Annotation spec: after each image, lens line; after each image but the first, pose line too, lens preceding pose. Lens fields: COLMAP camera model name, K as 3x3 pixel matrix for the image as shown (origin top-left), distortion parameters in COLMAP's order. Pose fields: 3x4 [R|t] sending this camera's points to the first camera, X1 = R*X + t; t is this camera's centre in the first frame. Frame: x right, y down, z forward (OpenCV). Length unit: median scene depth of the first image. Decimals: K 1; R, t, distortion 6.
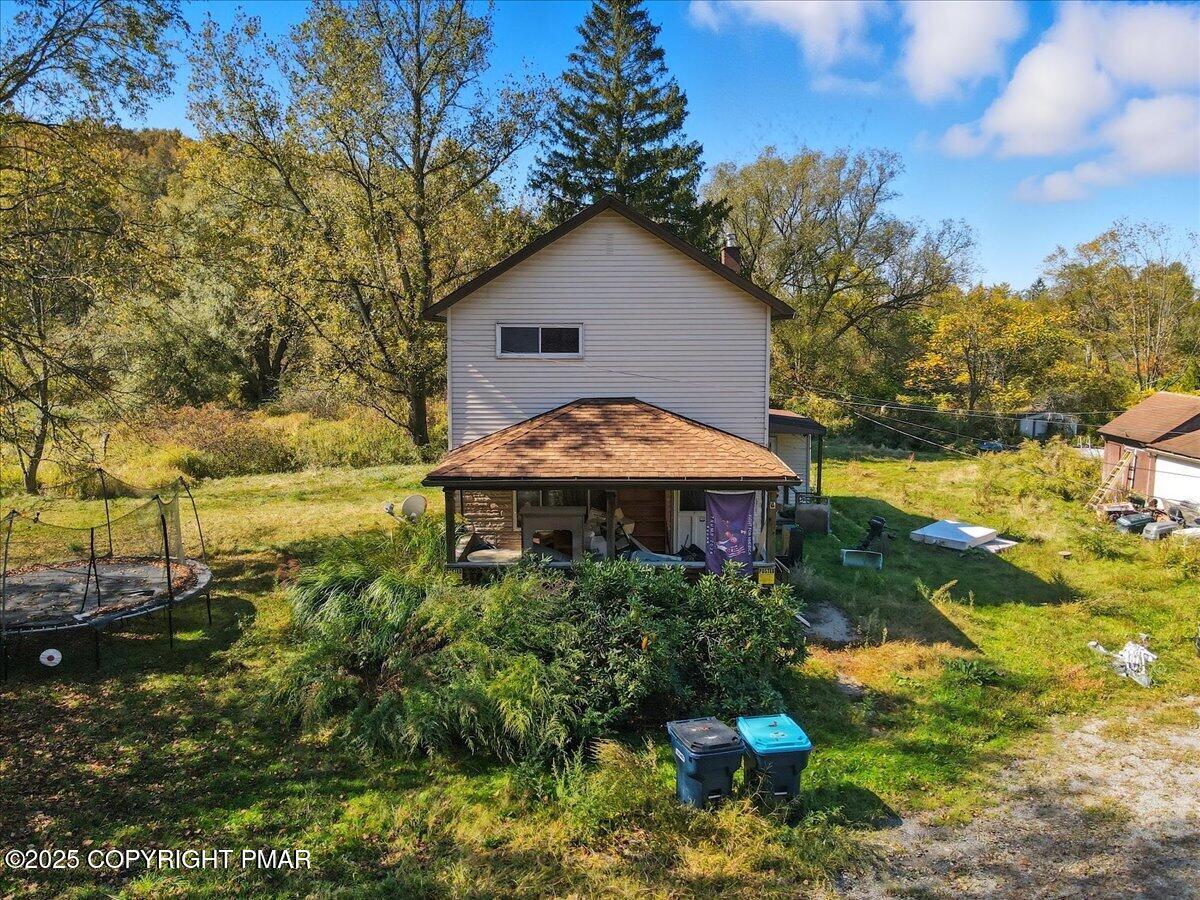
lens RADIAL K [[881.7, 0, 596.3], [0, 881.7, 445.7], [0, 0, 1]] dist [0.006066, 0.007009]
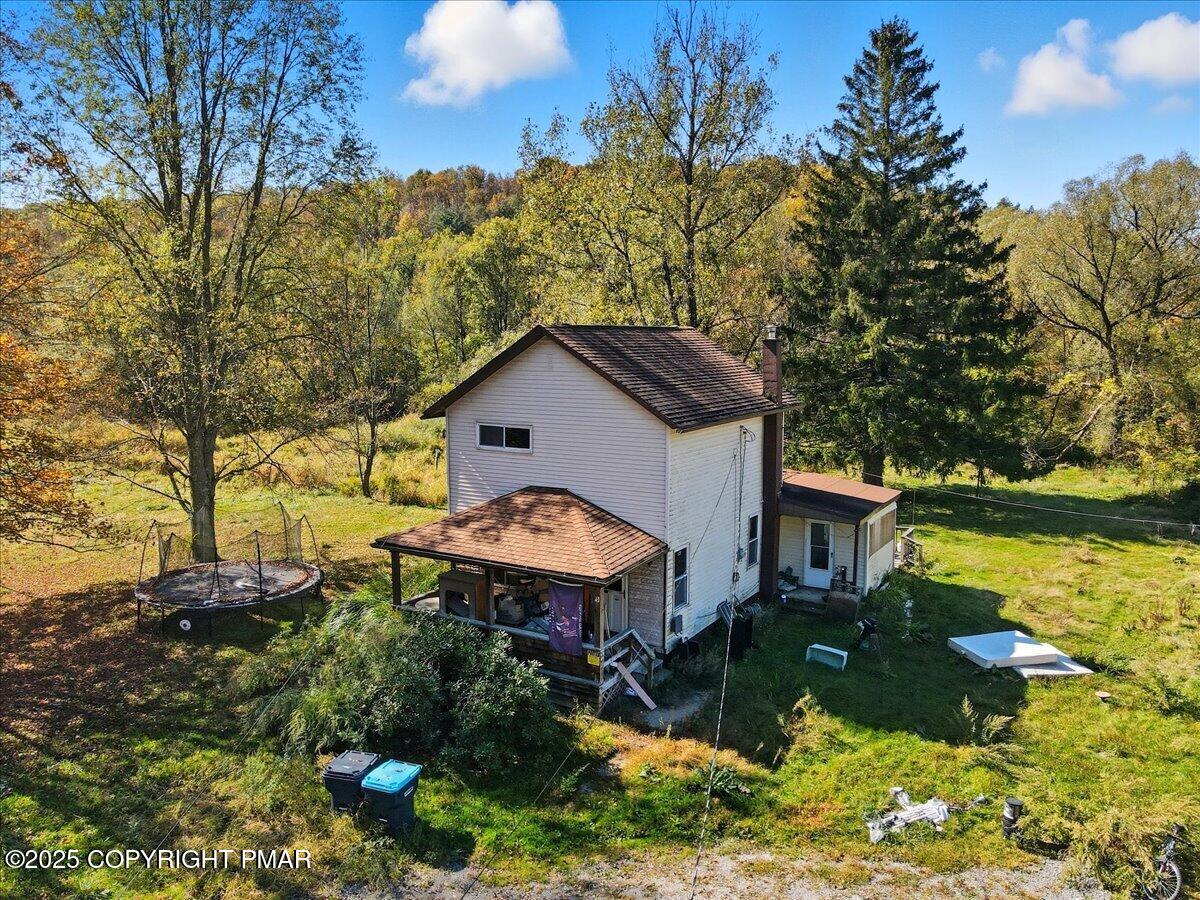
lens RADIAL K [[880.6, 0, 598.0], [0, 880.6, 449.1], [0, 0, 1]] dist [0.003645, 0.021534]
pose [[0.858100, 0.068138, -0.508942, 0.695375], [-0.065000, 0.997597, 0.023968, -0.142136], [0.509352, 0.012514, 0.860467, -0.009895]]
